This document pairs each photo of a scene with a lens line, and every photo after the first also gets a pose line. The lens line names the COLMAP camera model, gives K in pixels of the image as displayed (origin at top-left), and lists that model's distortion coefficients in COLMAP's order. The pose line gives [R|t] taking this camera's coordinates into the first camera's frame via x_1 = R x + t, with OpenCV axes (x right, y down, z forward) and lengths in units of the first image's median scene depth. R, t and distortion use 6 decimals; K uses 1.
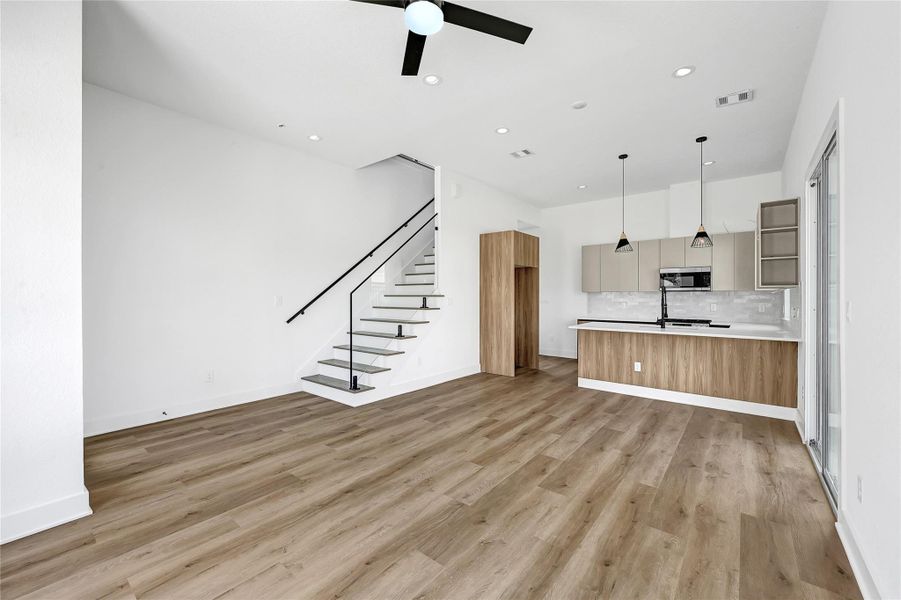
lens RADIAL K [[368.6, 0, 450.5], [0, 368.6, 300.0], [0, 0, 1]] dist [-0.001836, 0.000138]
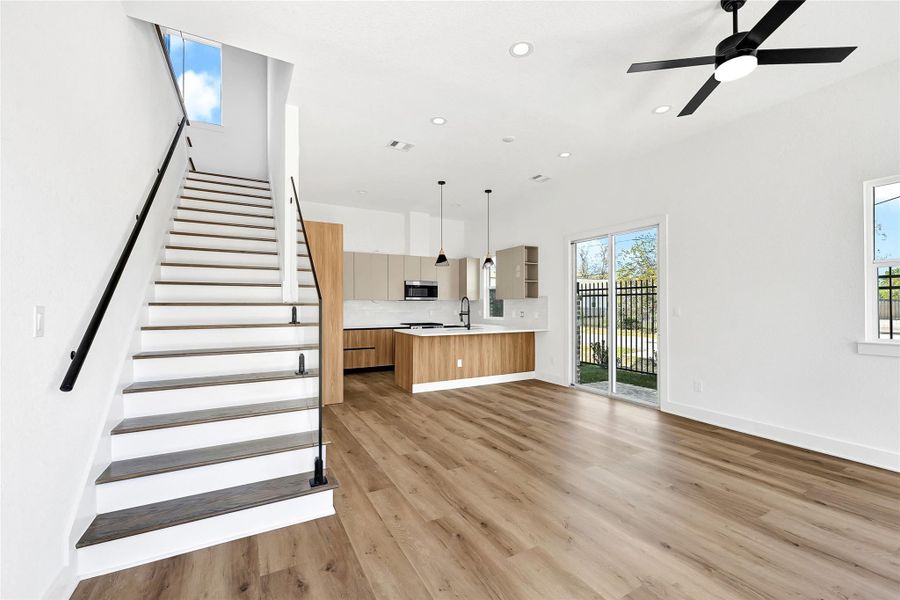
lens RADIAL K [[368.2, 0, 450.0], [0, 368.2, 300.0], [0, 0, 1]] dist [-0.001836, 0.000138]
pose [[0.380945, 0.008993, 0.924554, -0.746424], [0.008504, 0.999876, -0.013230, -0.011473], [-0.924558, 0.012902, 0.380822, 0.687719]]
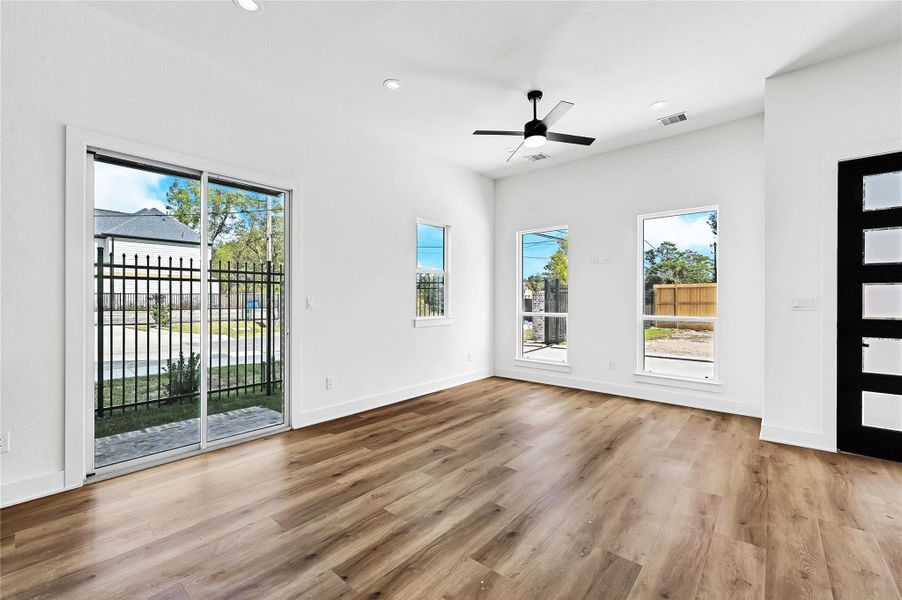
lens RADIAL K [[382.4, 0, 449.0], [0, 382.4, 297.2], [0, 0, 1]] dist [0.000534, 0.000065]
pose [[-0.999426, -0.003649, 0.033681, 0.141936], [-0.003583, 0.999992, 0.002018, -0.003389], [-0.033688, 0.001896, -0.999431, 1.433918]]
